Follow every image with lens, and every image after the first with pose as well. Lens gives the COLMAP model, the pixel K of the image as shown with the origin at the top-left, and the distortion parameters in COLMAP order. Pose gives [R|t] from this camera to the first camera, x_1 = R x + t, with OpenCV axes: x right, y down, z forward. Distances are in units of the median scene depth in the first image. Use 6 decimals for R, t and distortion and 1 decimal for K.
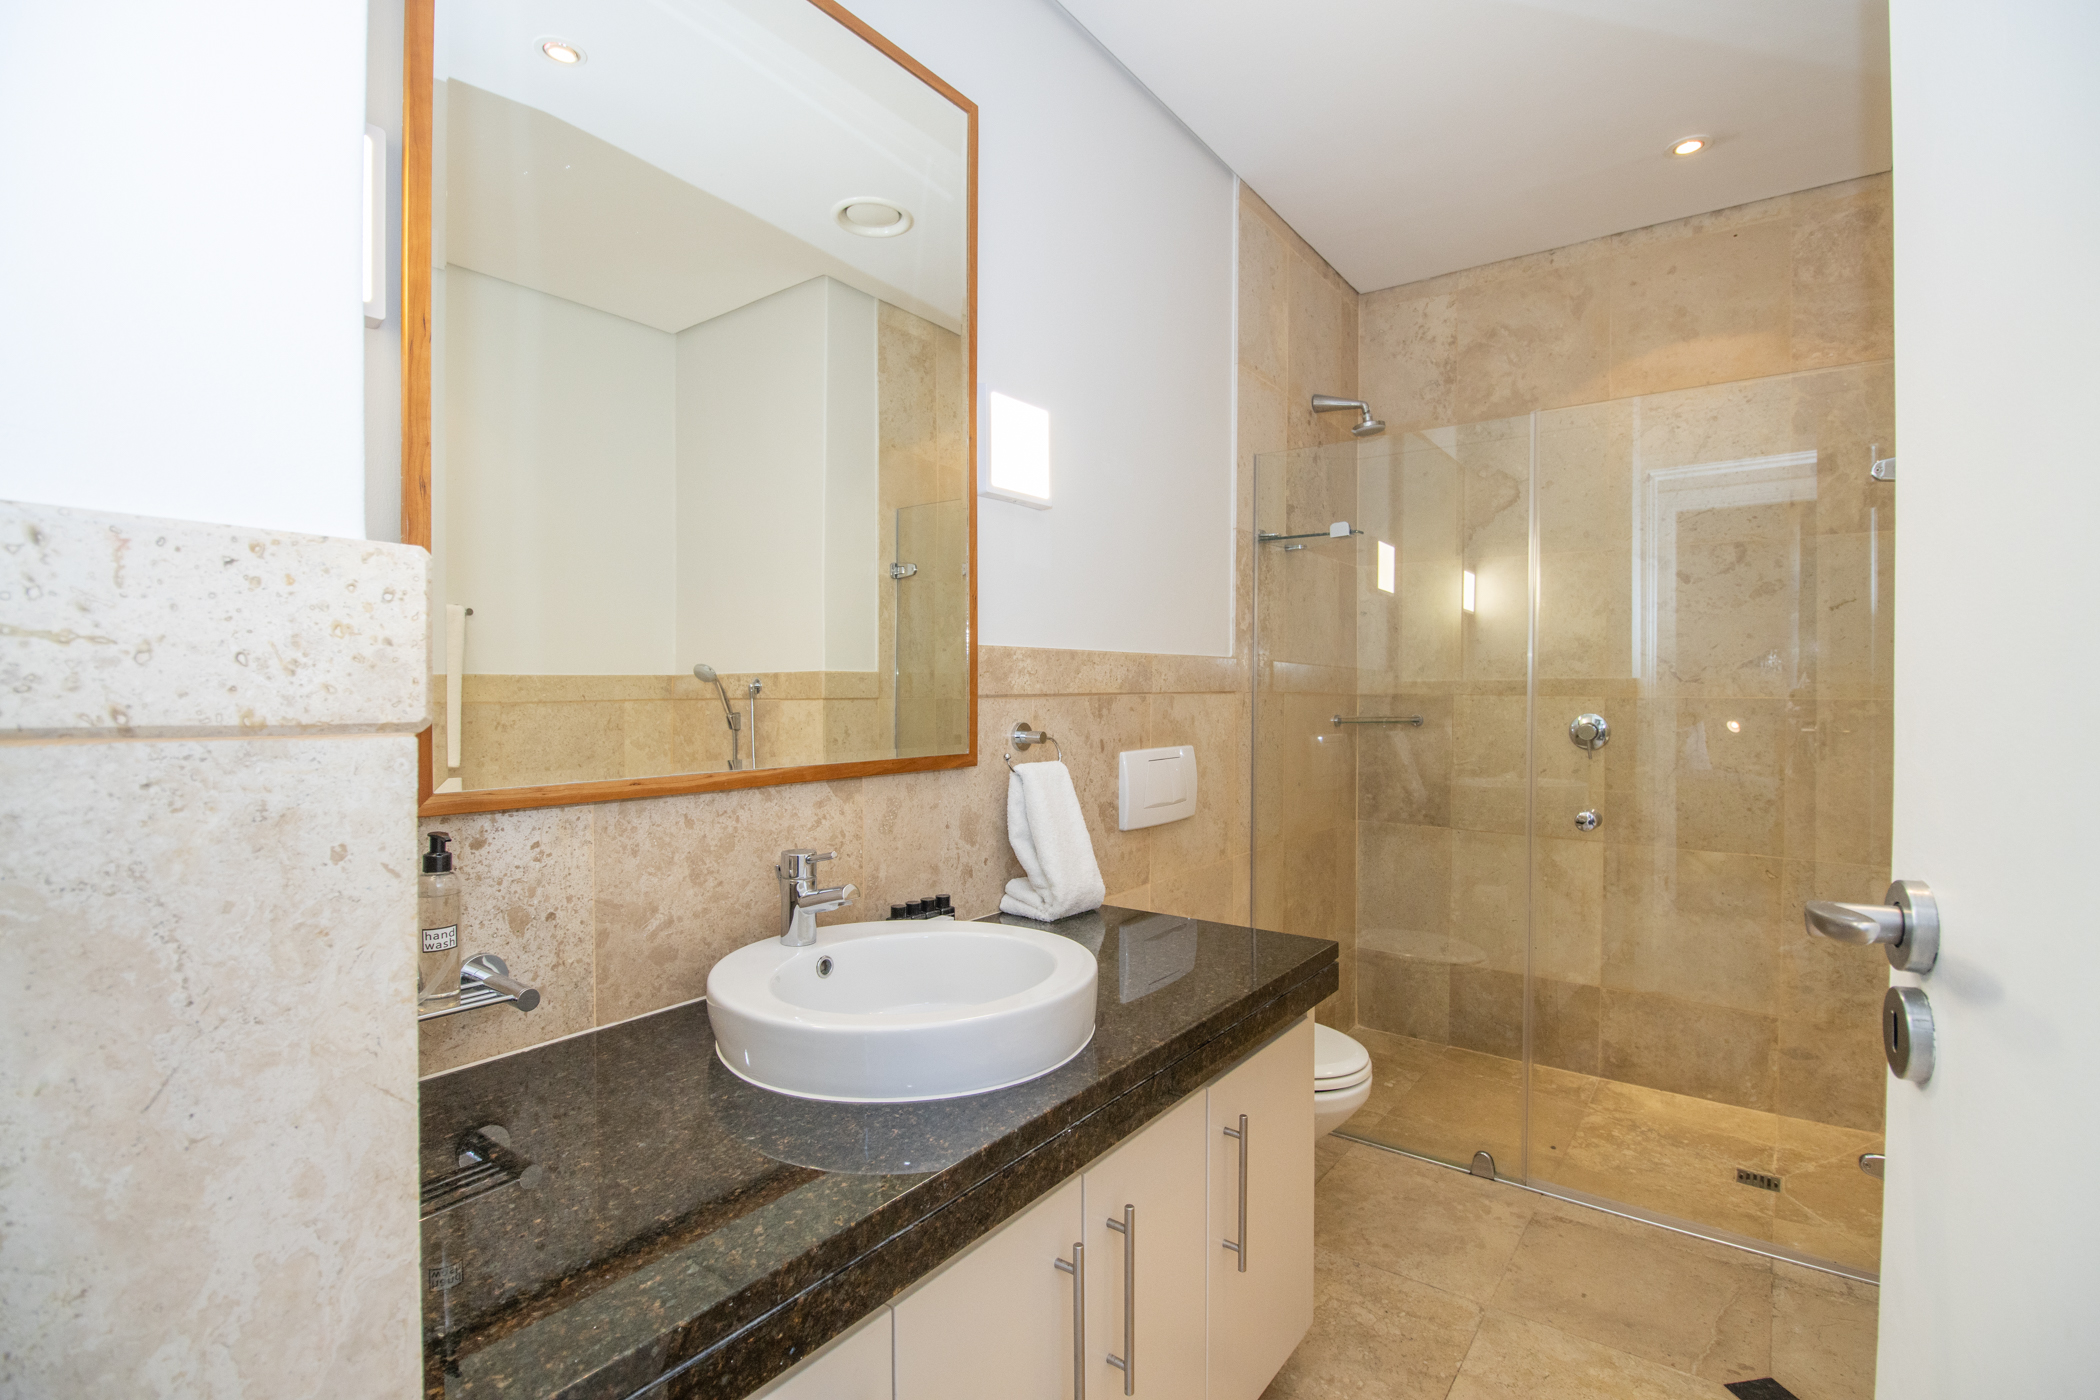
lens RADIAL K [[988.2, 0, 1064.0], [0, 988.2, 706.6], [0, 0, 1]] dist [-0.003076, -0.011143]
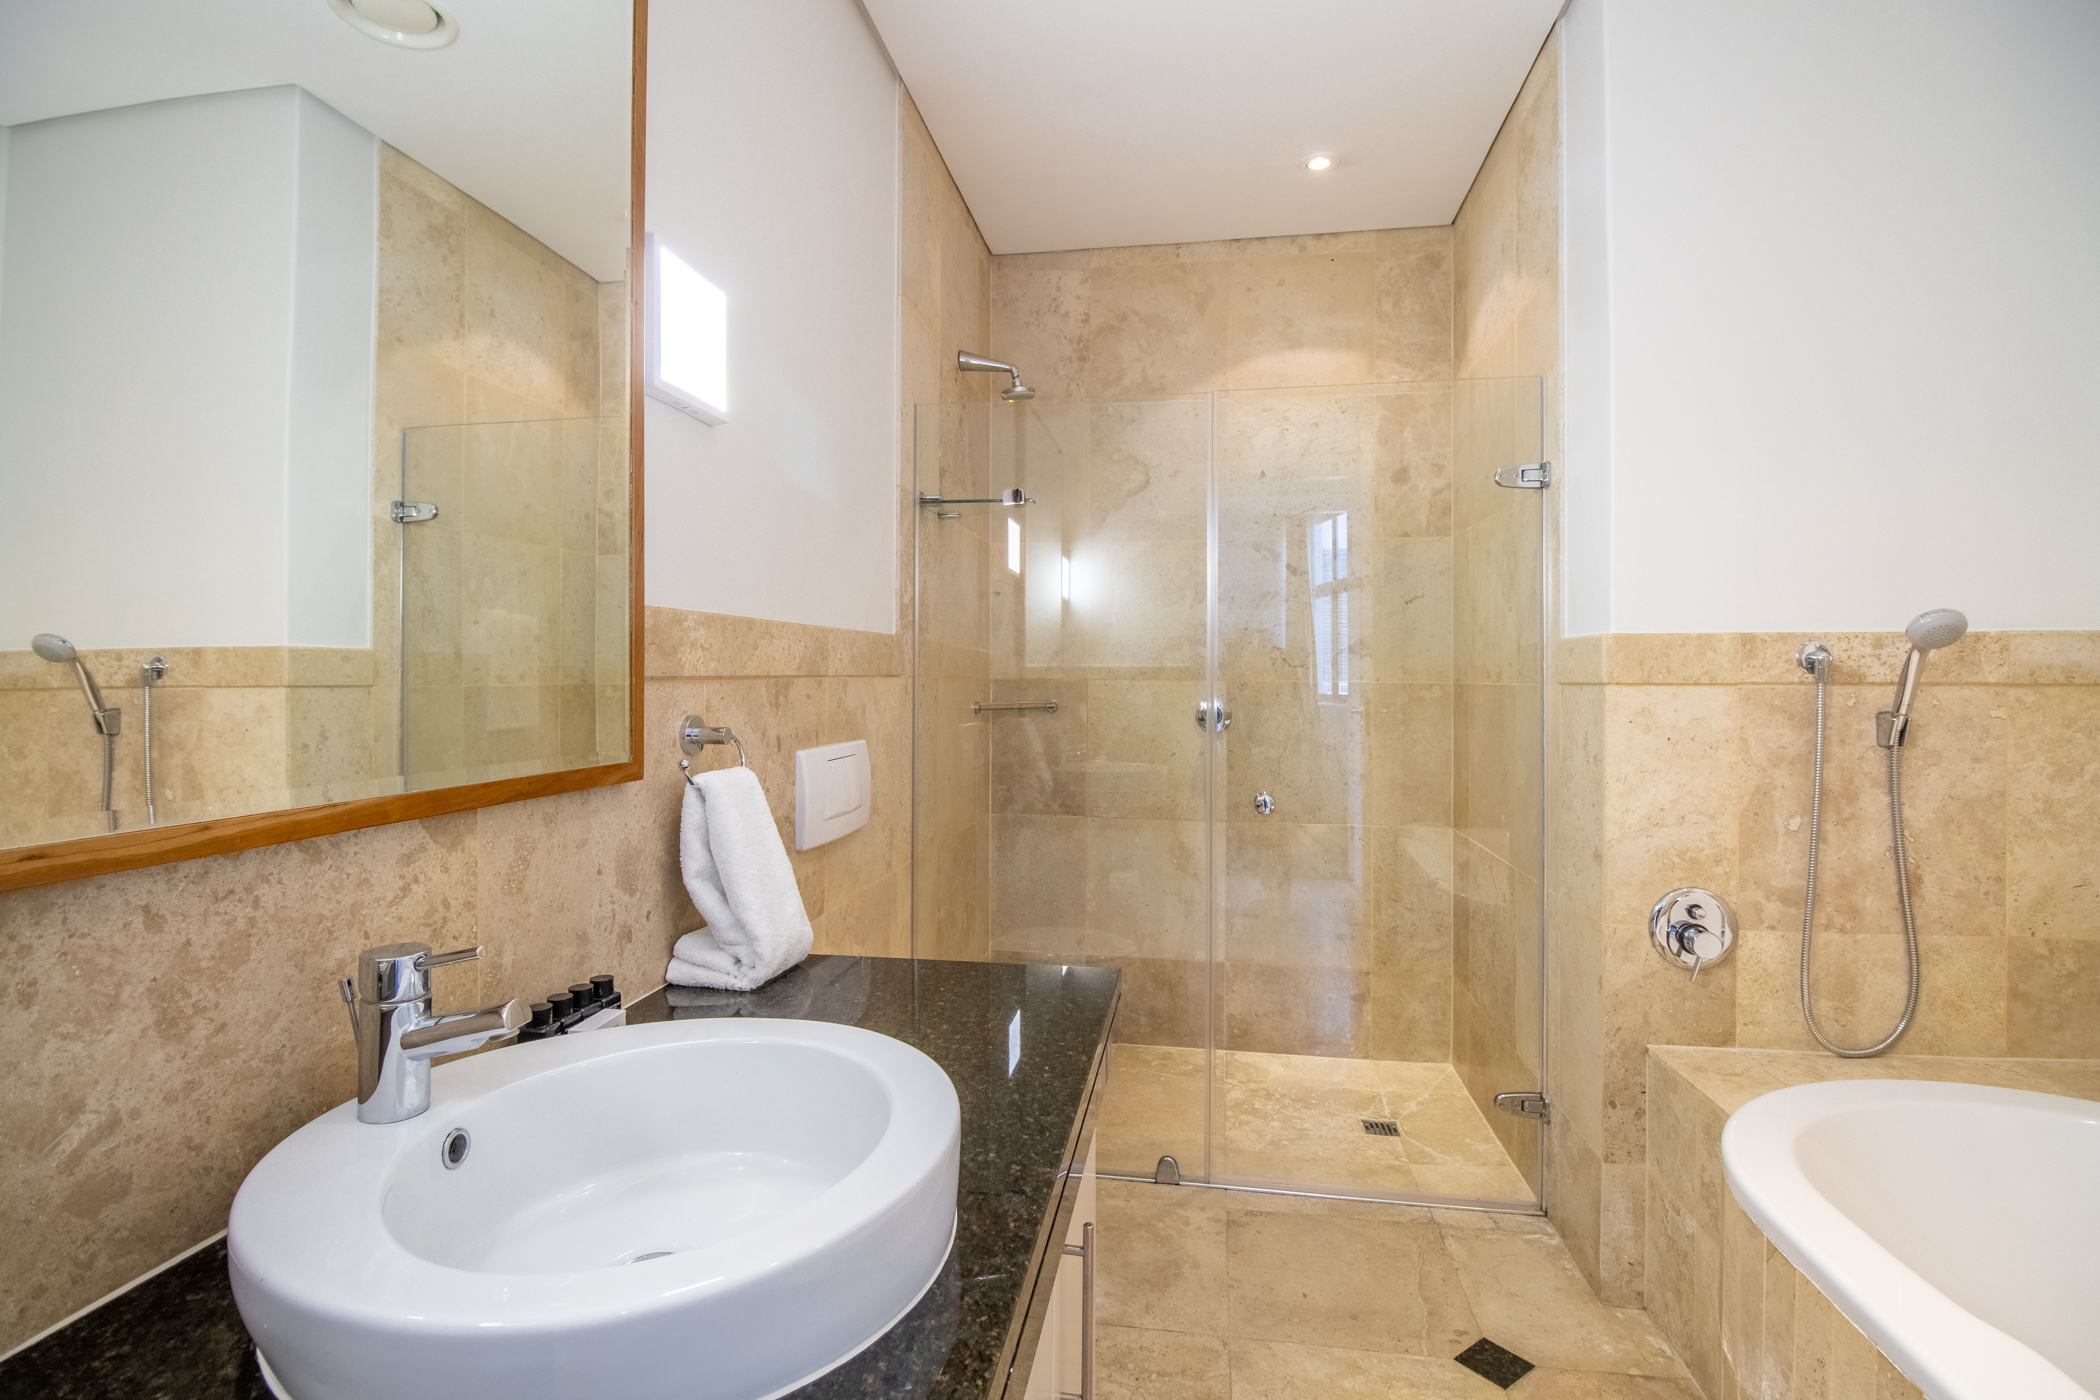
lens RADIAL K [[988.2, 0, 1047.6], [0, 988.2, 677.7], [0, 0, 1]] dist [-0.003076, -0.011143]
pose [[0.888738, 0.000238, 0.458416, -0.103571], [0.007902, 0.999843, -0.015840, 0.001551], [-0.458348, 0.017700, 0.888597, 0.173995]]
